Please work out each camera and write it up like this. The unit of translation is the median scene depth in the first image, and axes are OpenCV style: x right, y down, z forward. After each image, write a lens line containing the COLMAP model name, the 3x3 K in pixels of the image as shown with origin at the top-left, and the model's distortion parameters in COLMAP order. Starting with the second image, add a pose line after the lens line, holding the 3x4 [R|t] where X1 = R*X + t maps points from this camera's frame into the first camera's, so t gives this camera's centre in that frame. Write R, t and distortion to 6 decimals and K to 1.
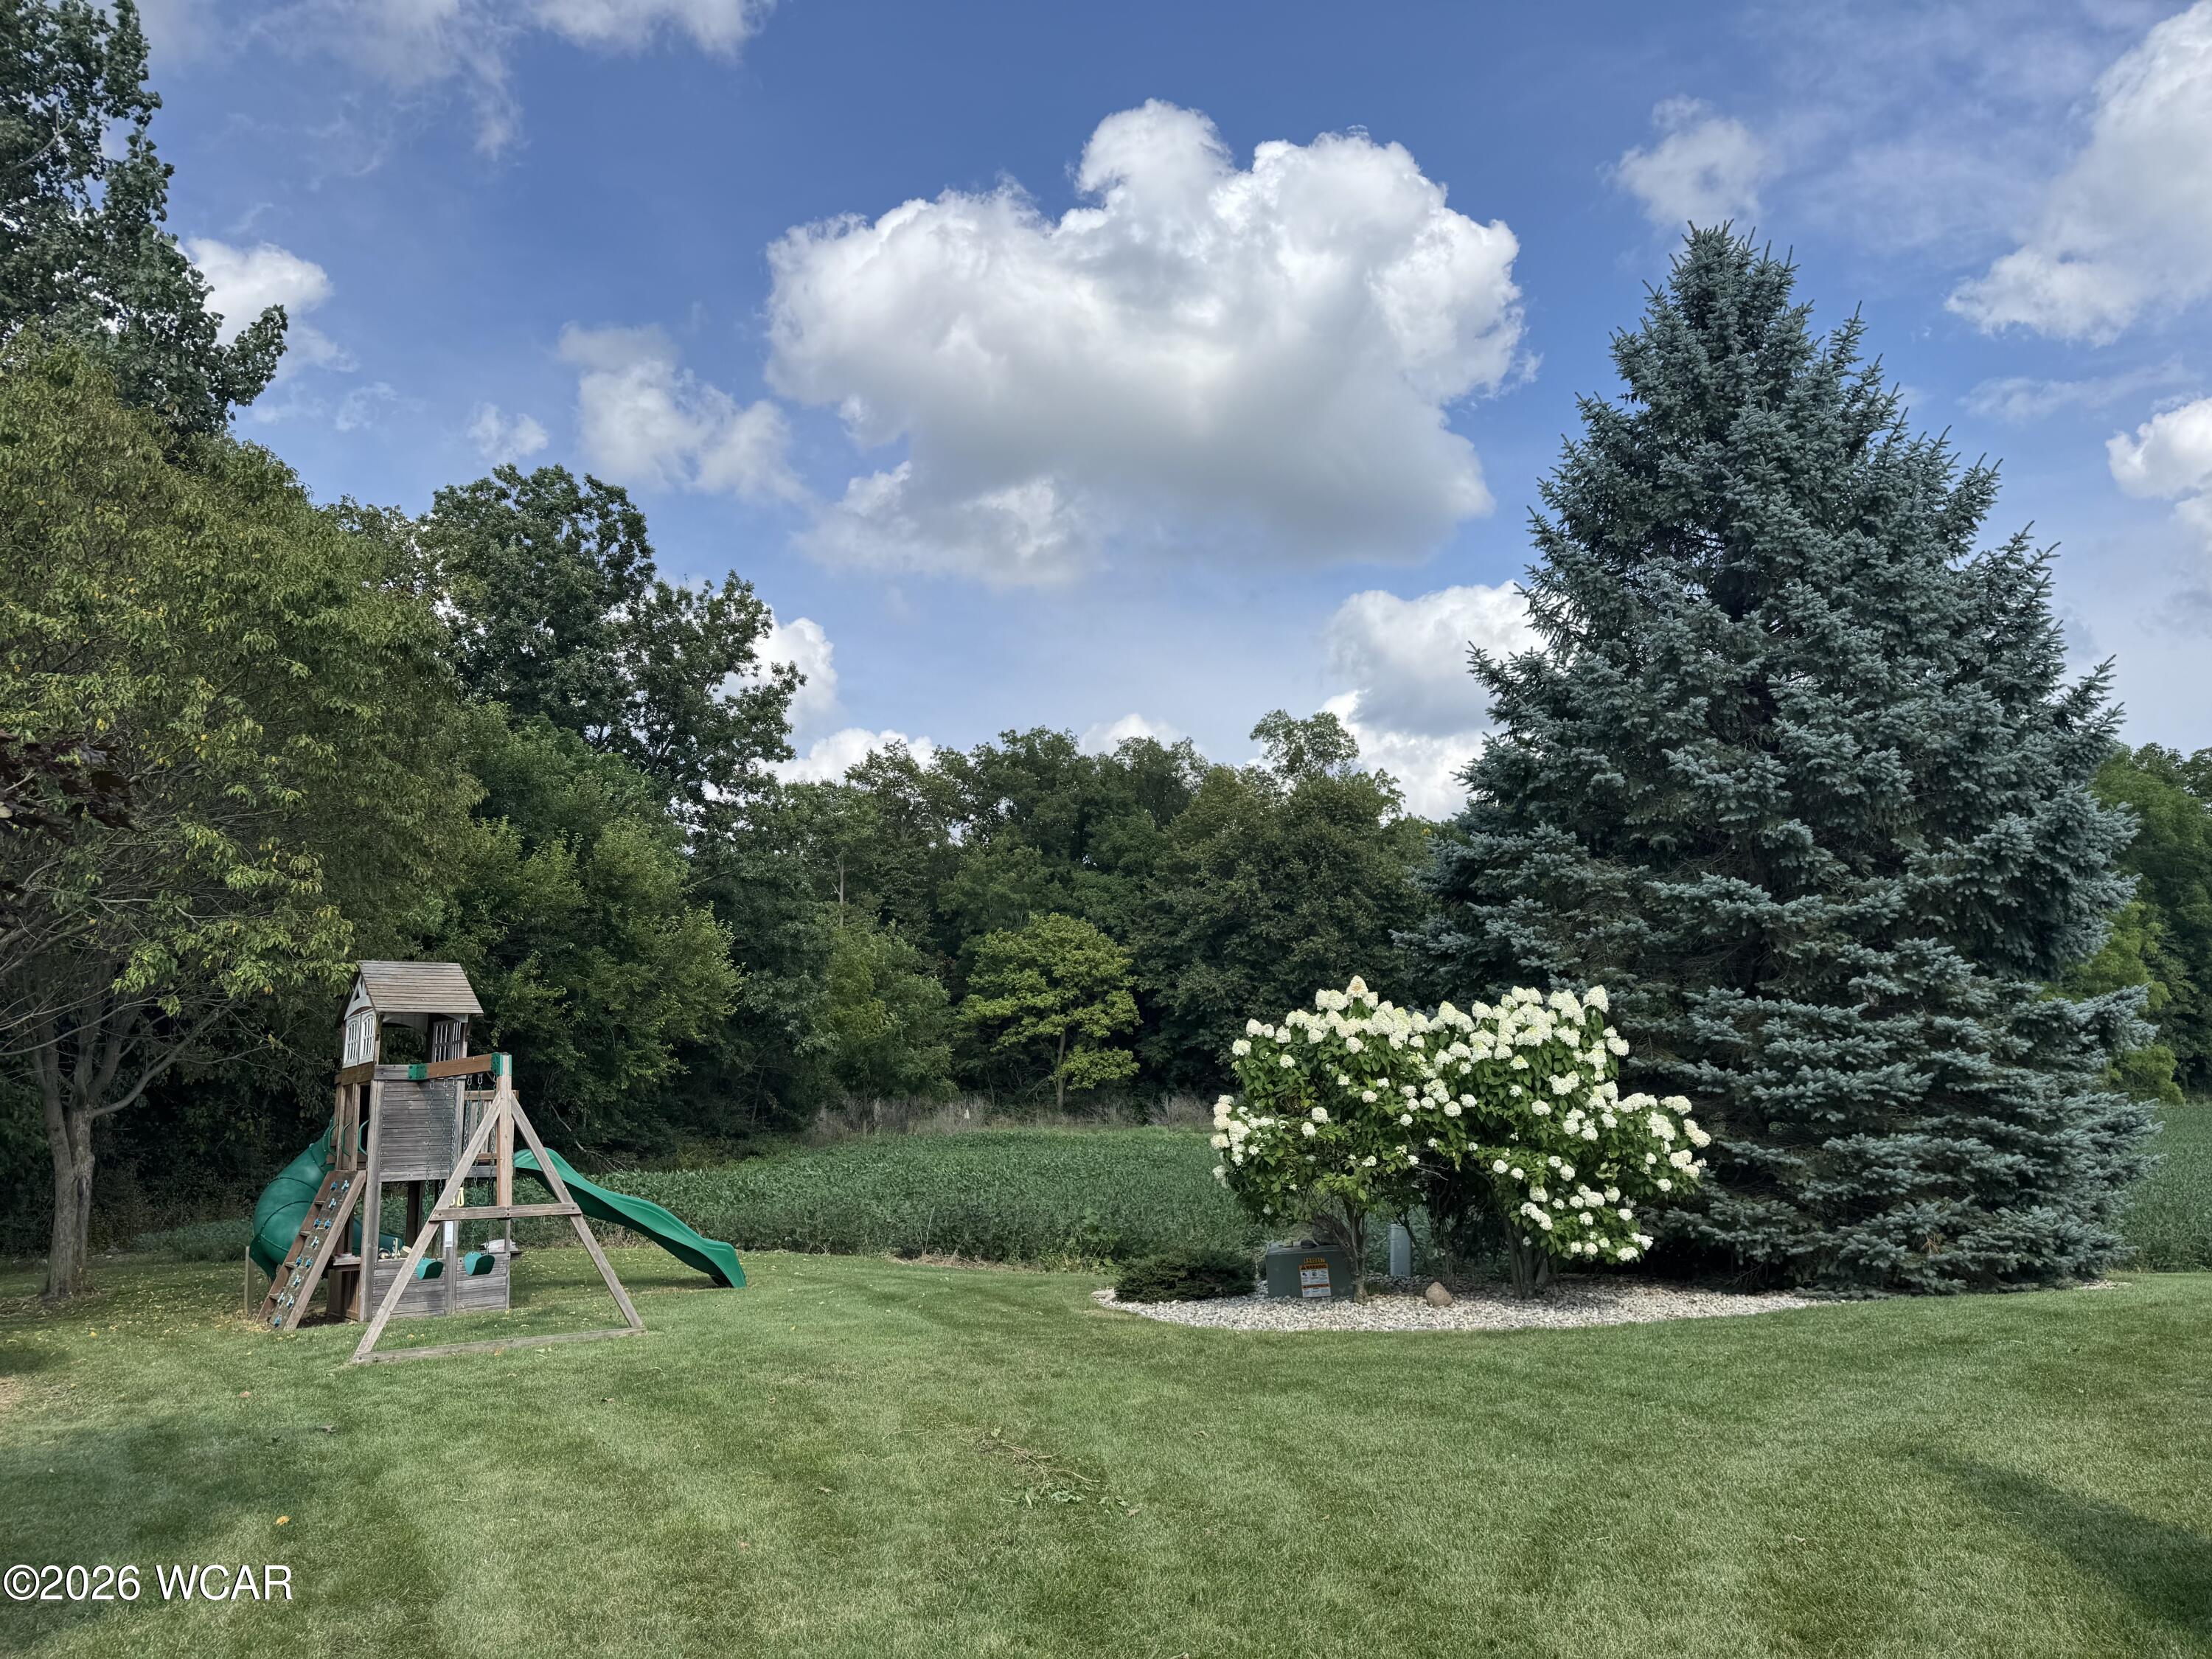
lens RADIAL K [[1544.4, 0, 1144.5], [0, 1544.4, 822.3], [0, 0, 1]] dist [0.087198, -0.090033]
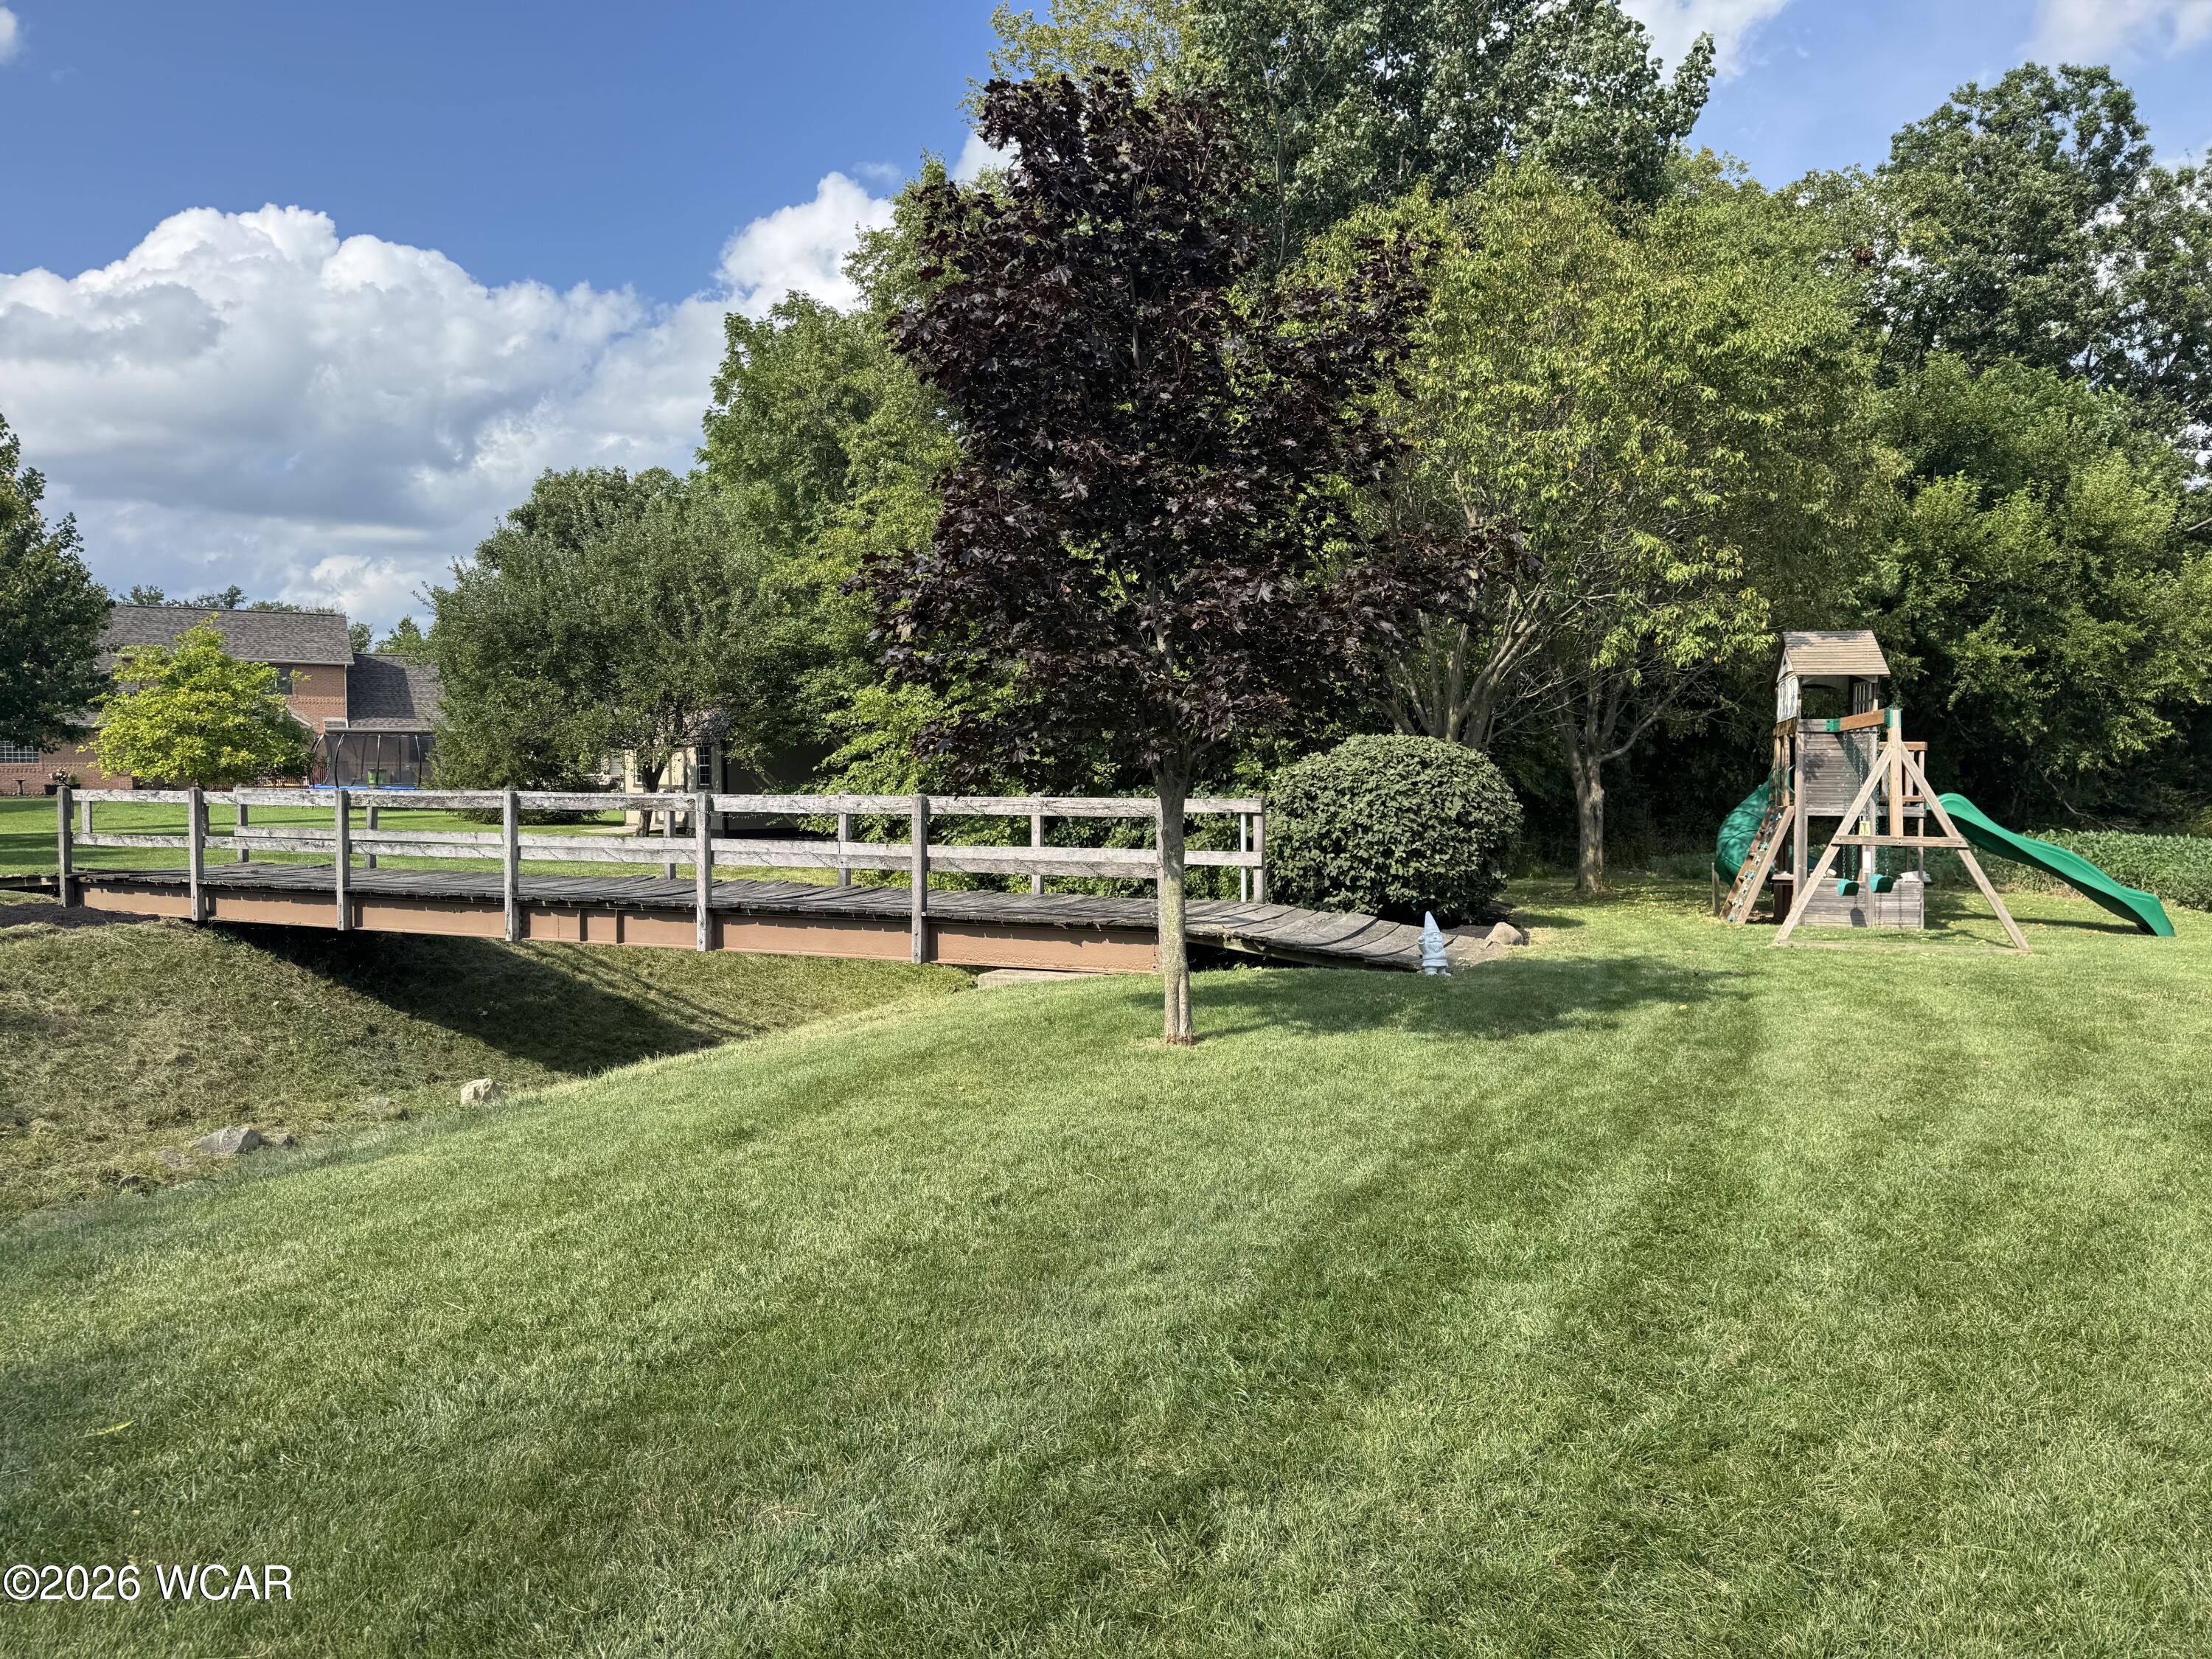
lens RADIAL K [[1544.4, 0, 1144.5], [0, 1544.4, 822.3], [0, 0, 1]] dist [0.087198, -0.090033]
pose [[0.631672, 0.040792, -0.774162, 0.107975], [0.123050, 0.980679, 0.152076, -0.009018], [0.765408, -0.191323, 0.614448, -0.109295]]
